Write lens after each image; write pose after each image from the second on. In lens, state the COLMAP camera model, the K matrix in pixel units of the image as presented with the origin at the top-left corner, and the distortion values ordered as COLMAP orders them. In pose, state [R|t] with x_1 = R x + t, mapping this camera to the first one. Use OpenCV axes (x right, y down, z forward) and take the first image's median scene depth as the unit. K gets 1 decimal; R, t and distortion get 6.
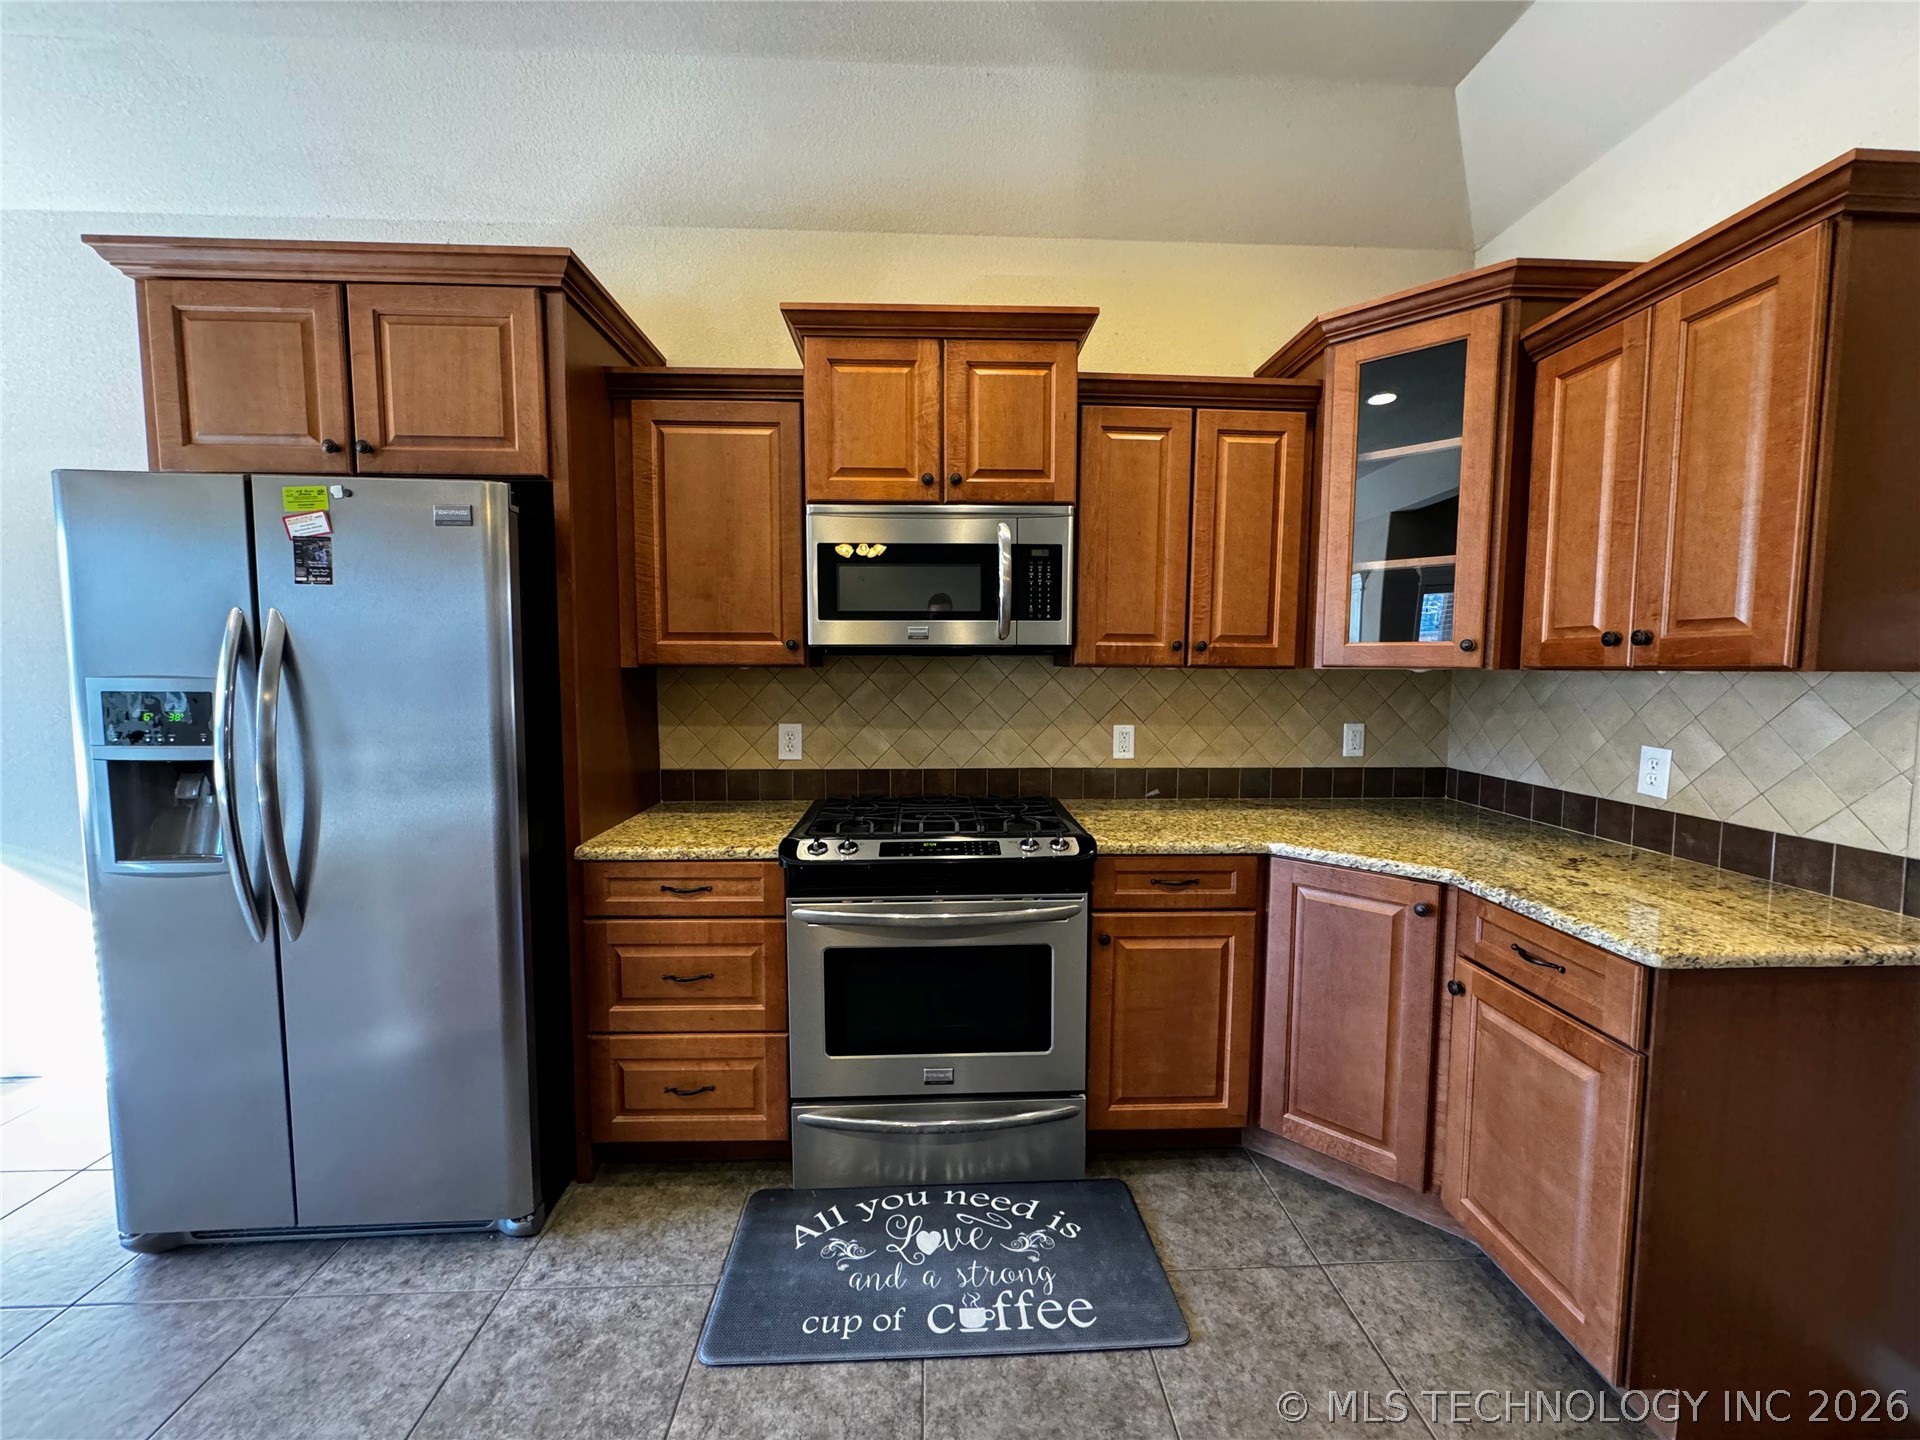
lens RADIAL K [[762.3, 0, 964.0], [0, 762.3, 719.7], [0, 0, 1]] dist [0.002001, 0.000015]
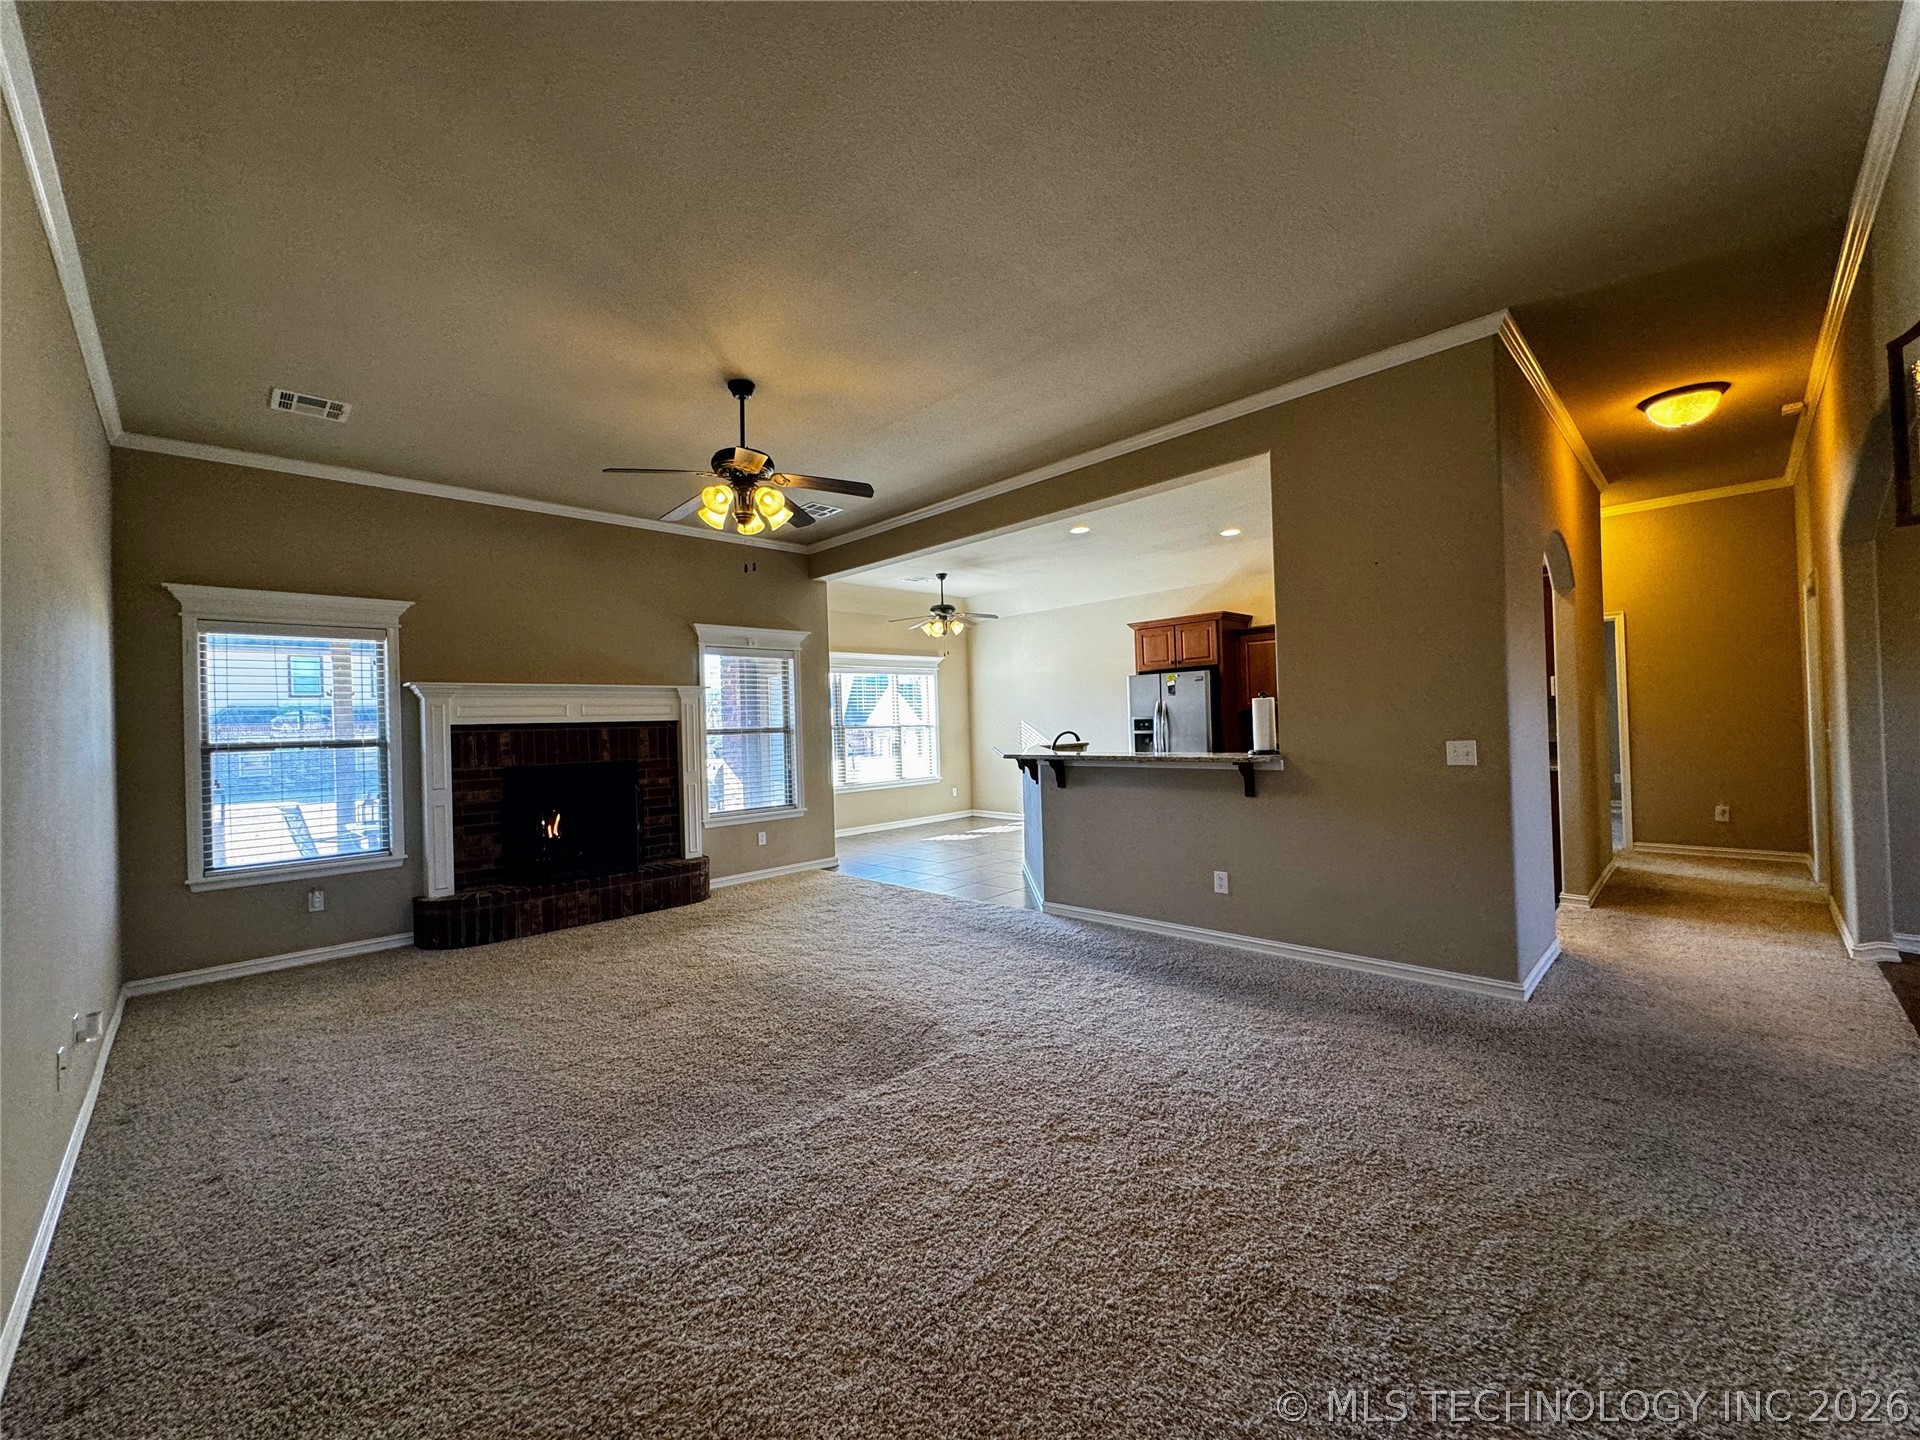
lens RADIAL K [[762.3, 0, 964.7], [0, 762.3, 717.7], [0, 0, 1]] dist [0.002001, 0.000015]
pose [[0.668417, -0.029294, -0.743209, 1.748635], [-0.018261, 0.998277, -0.055772, 0.238076], [0.743562, 0.050850, 0.666730, -3.016055]]
